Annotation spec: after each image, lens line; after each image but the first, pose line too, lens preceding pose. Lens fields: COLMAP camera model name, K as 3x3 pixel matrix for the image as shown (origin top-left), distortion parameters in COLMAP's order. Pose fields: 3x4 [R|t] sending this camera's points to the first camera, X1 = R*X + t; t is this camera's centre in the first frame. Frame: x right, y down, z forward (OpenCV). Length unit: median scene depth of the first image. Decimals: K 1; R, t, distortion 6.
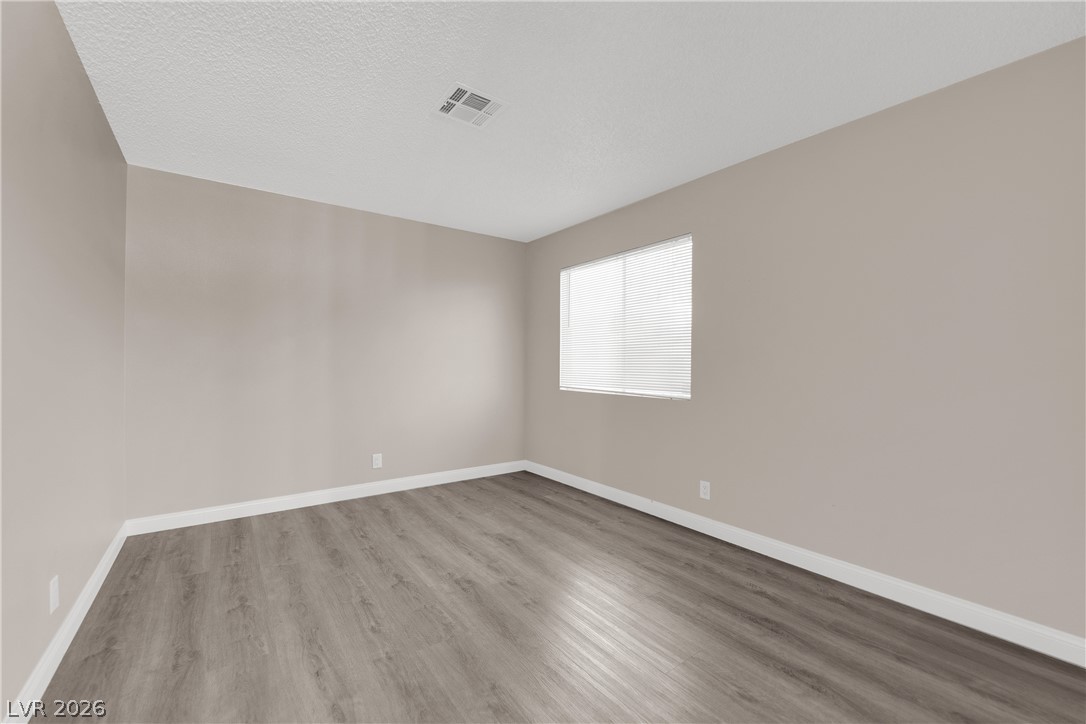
lens RADIAL K [[438.7, 0, 539.0], [0, 438.7, 363.6], [0, 0, 1]] dist [-0.005903, -0.005436]
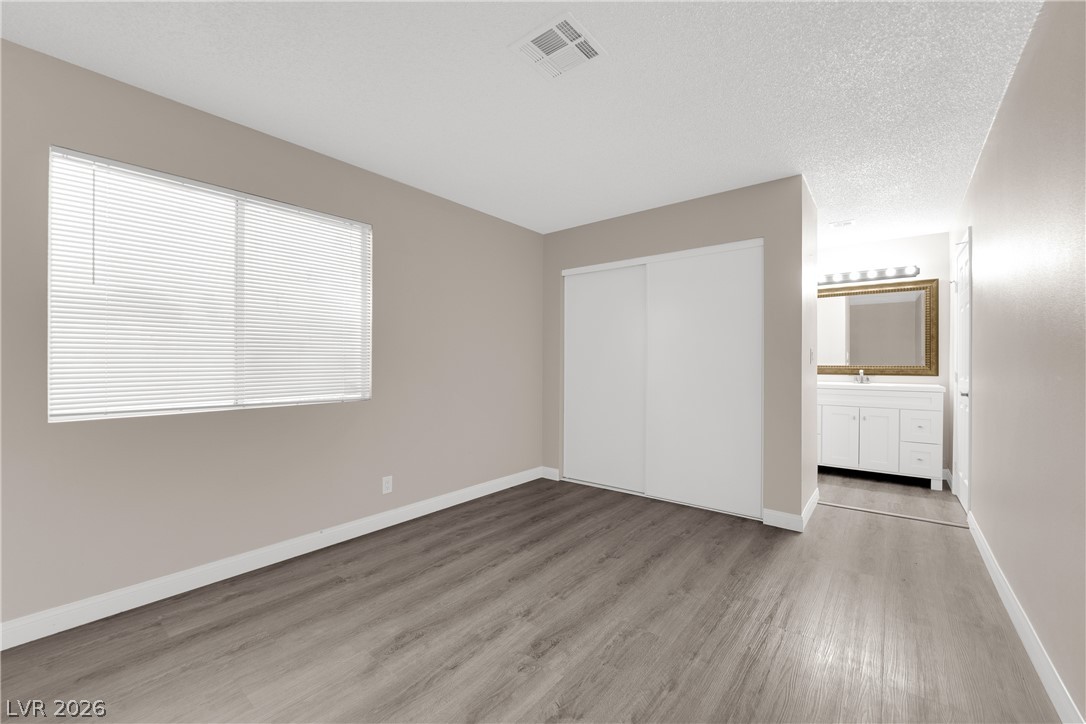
lens RADIAL K [[438.7, 0, 539.0], [0, 438.7, 363.6], [0, 0, 1]] dist [-0.005903, -0.005436]
pose [[-0.262737, -0.011521, 0.964799, -0.802996], [-0.001775, 0.999933, 0.011457, -0.007475], [-0.964866, 0.001298, -0.262740, 1.066127]]
